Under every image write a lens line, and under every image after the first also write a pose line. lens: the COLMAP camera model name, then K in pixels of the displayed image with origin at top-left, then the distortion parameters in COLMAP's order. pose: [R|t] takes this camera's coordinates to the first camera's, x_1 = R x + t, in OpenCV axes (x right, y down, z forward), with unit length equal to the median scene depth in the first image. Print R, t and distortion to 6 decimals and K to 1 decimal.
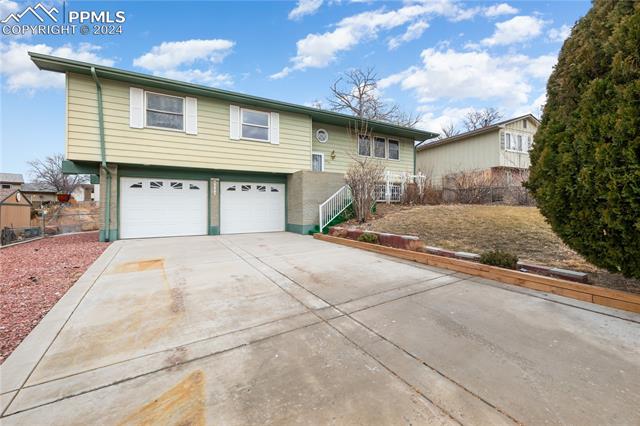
lens RADIAL K [[271.2, 0, 327.6], [0, 271.2, 193.1], [0, 0, 1]] dist [-0.000467, 0.000497]
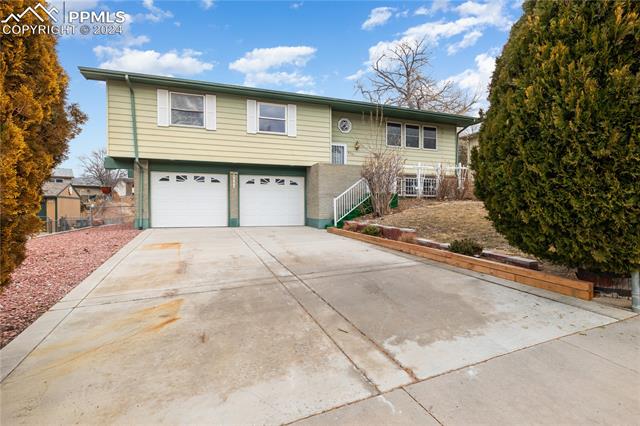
lens RADIAL K [[321.8, 0, 330.0], [0, 321.8, 196.8], [0, 0, 1]] dist [-0.002909, -0.001395]
pose [[0.986097, 0.006437, -0.166047, 0.155033], [-0.001967, 0.999632, 0.027066, 0.006741], [0.166160, -0.026363, 0.985746, -0.152950]]
